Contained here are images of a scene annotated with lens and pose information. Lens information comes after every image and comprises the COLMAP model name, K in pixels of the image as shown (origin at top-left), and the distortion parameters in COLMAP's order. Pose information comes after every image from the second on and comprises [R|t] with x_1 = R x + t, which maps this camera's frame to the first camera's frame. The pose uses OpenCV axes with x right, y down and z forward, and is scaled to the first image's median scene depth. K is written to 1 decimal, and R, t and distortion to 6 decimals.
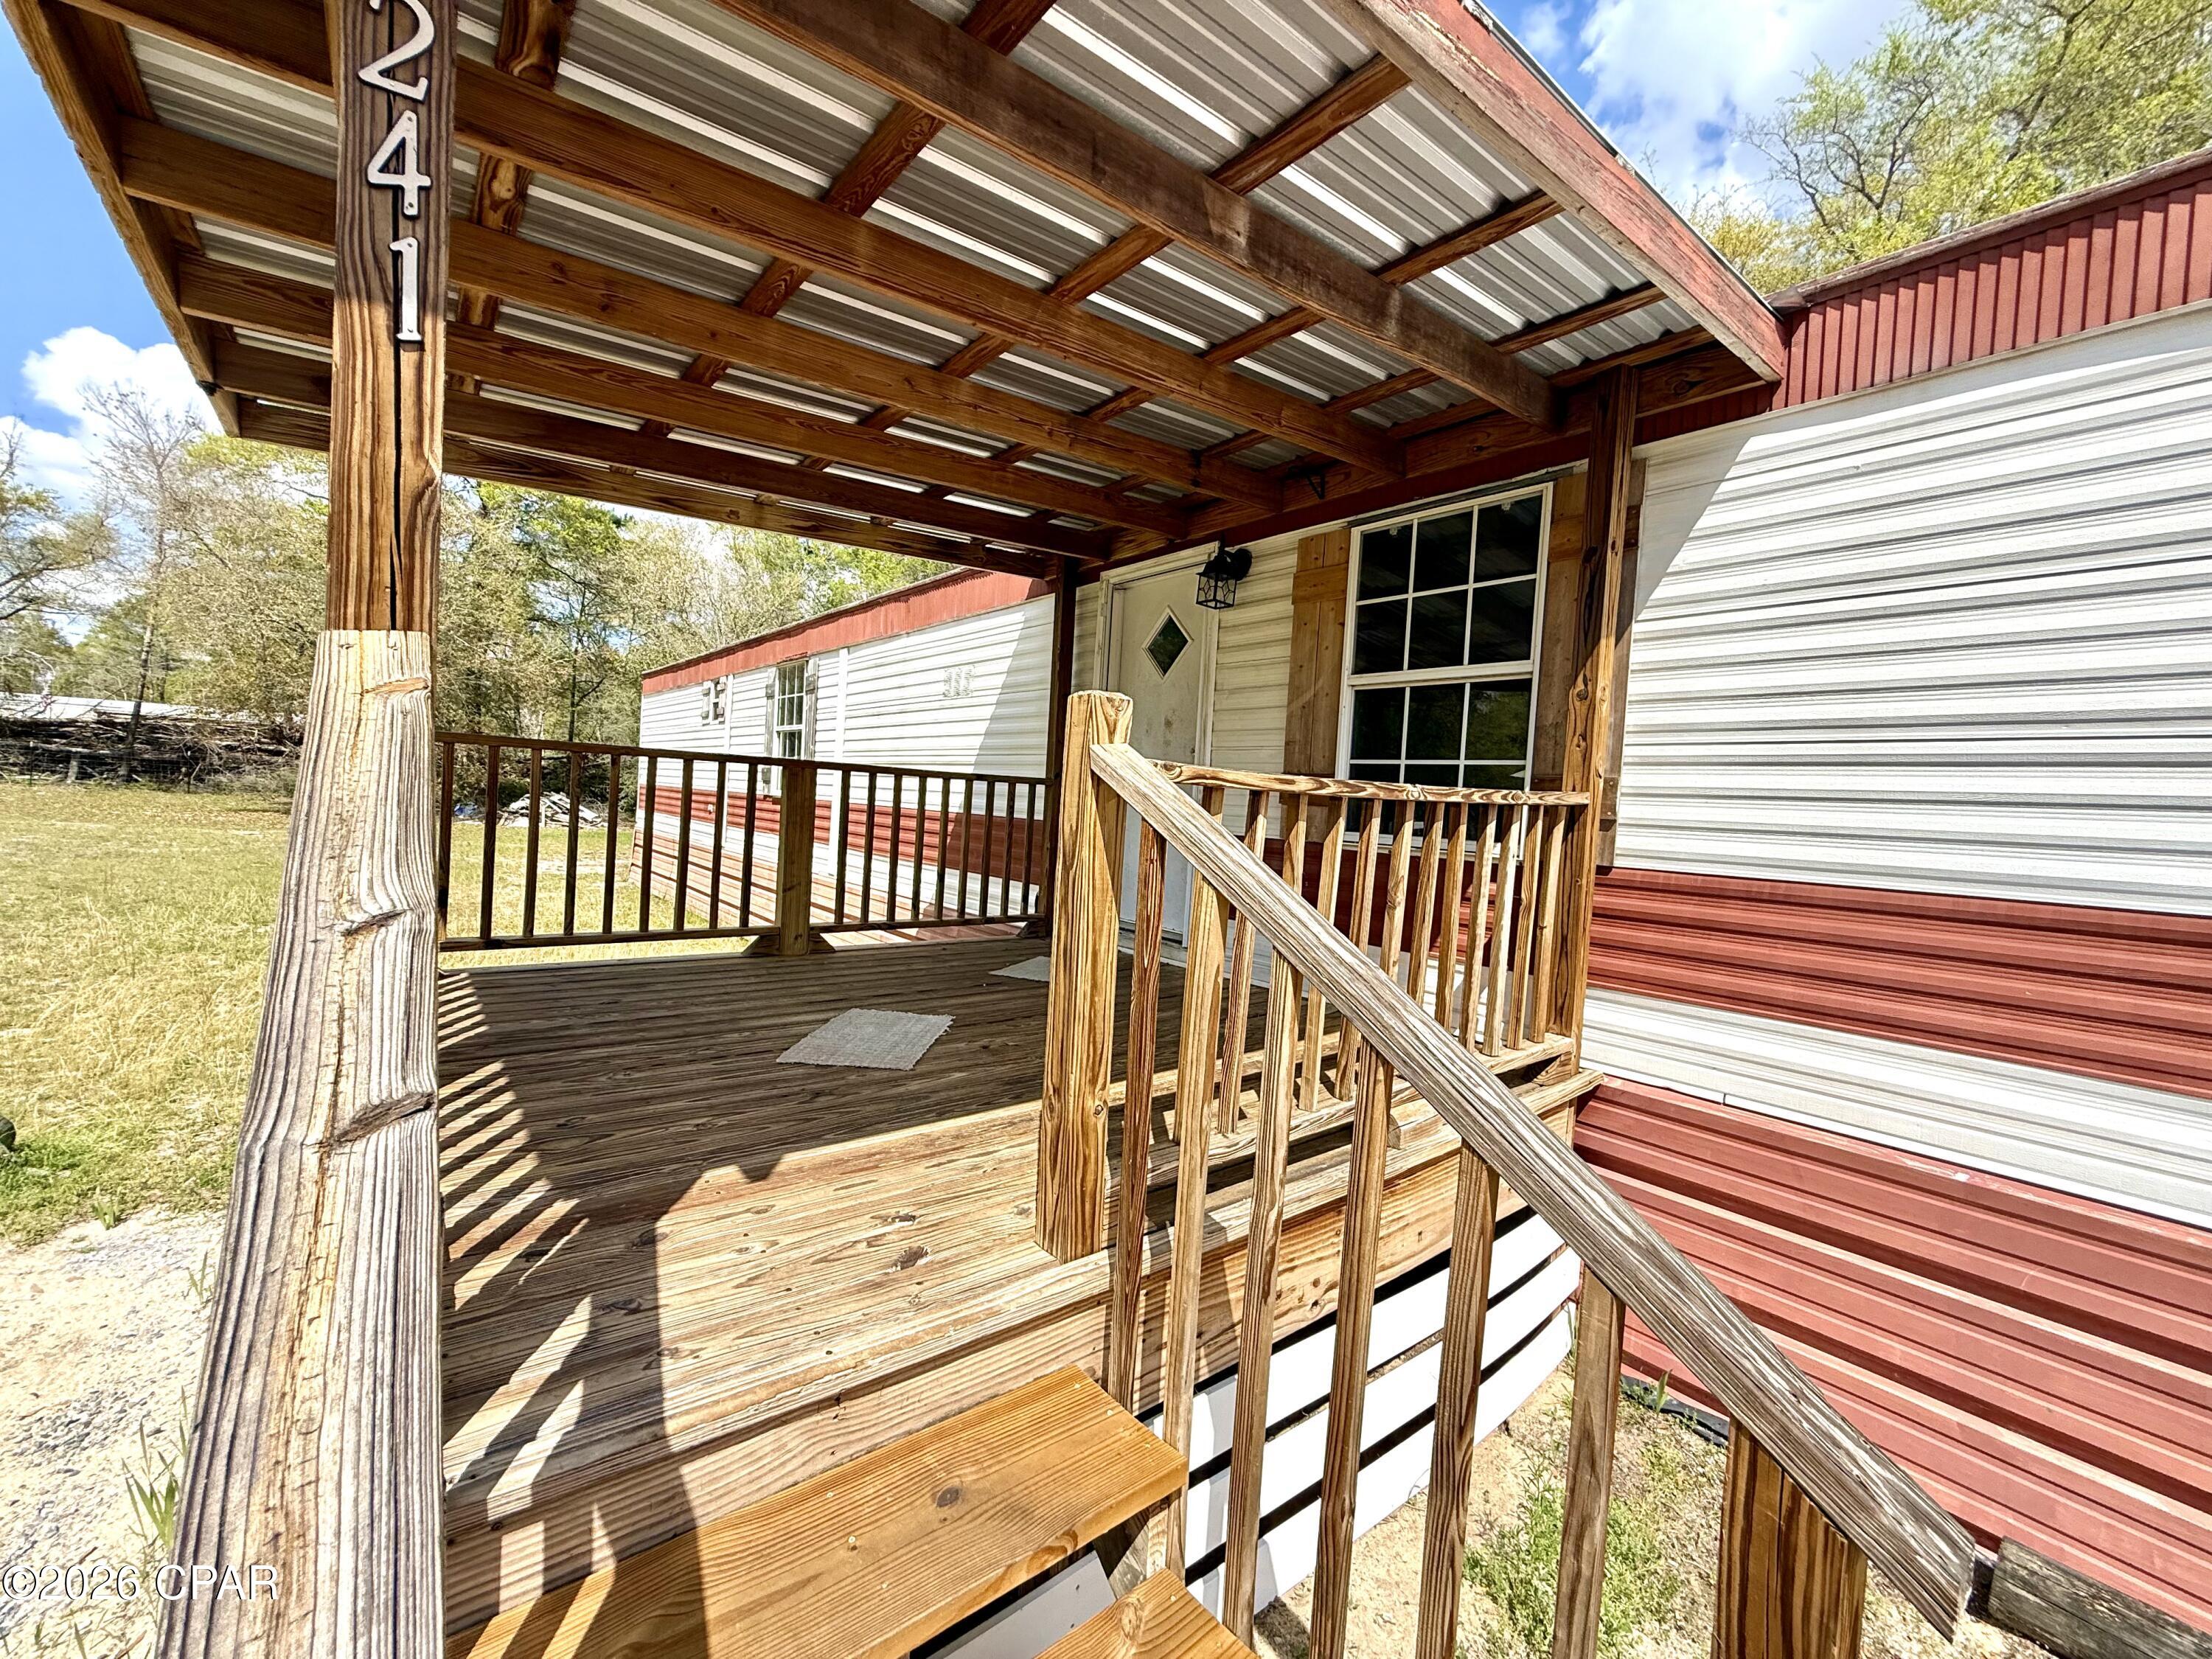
lens RADIAL K [[890.8, 0, 1095.4], [0, 890.8, 826.0], [0, 0, 1]] dist [0.000803, 0.000357]
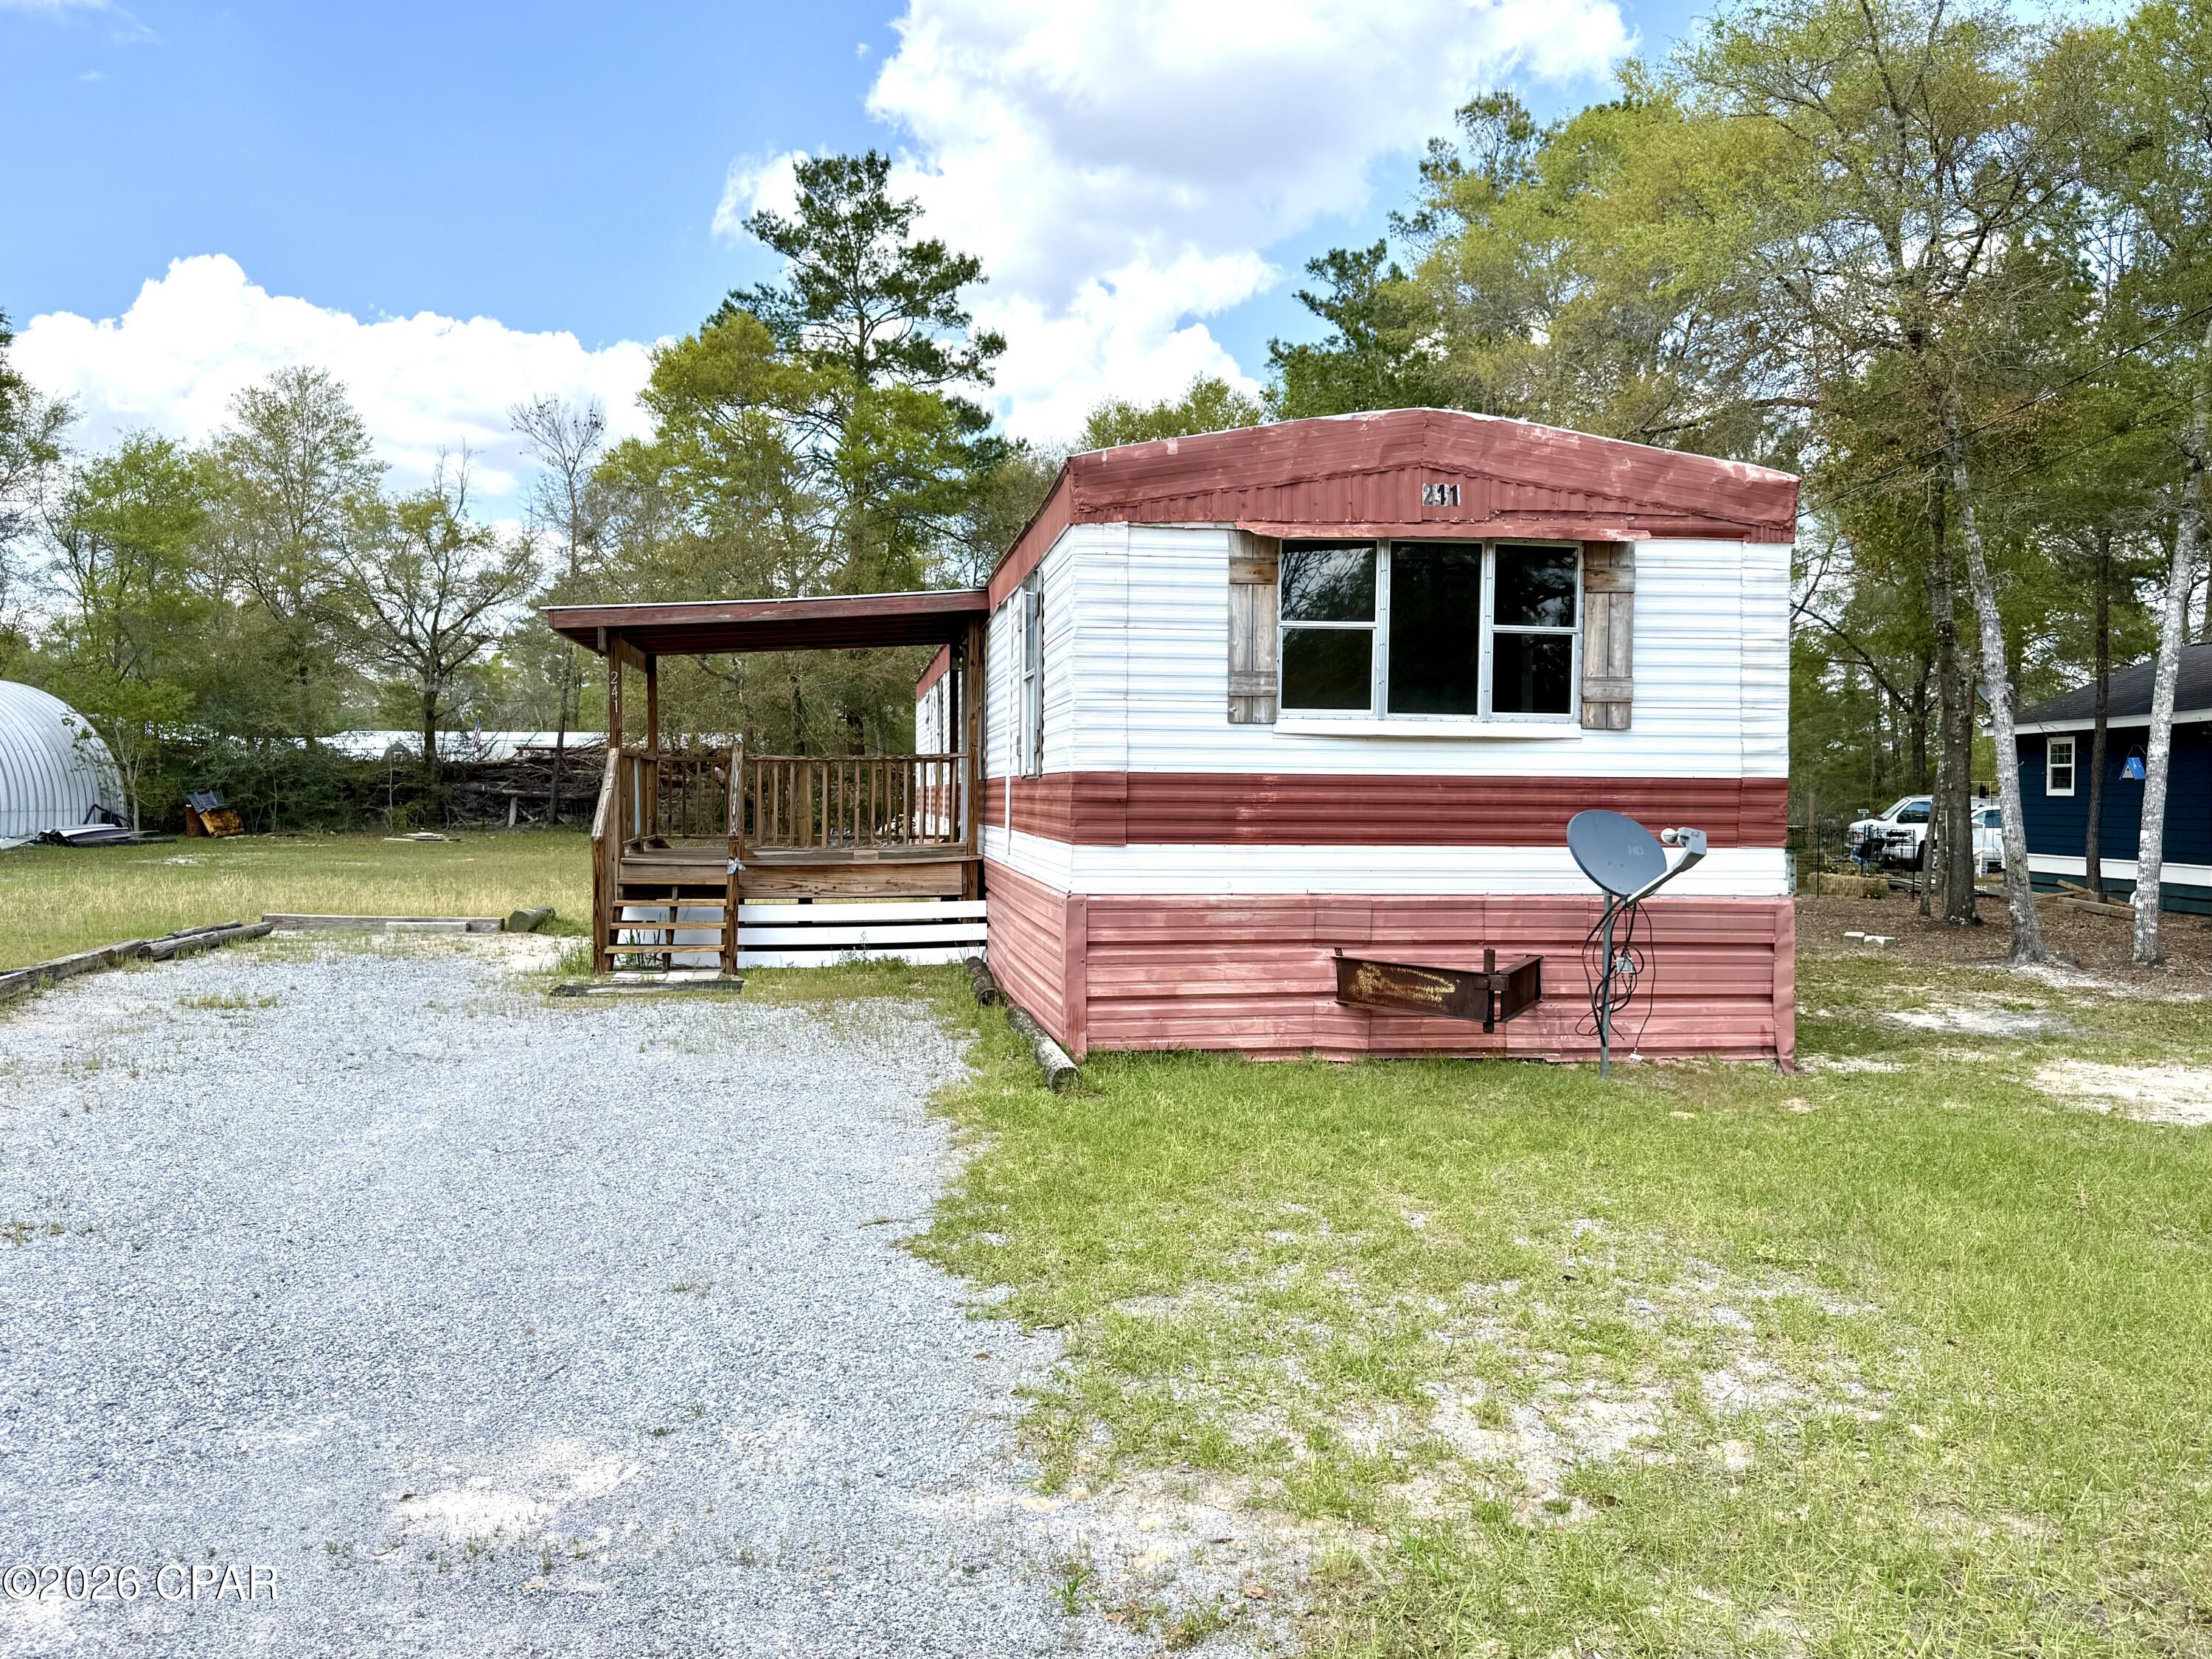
lens RADIAL K [[1919.8, 0, 1106.0], [0, 1919.8, 829.5], [0, 0, 1]] dist [0.015511, 0.003099]
pose [[0.856759, -0.050174, -0.513270, 3.018300], [0.039904, 0.998722, -0.031020, 0.309642], [0.514170, 0.006095, 0.857667, -2.957016]]
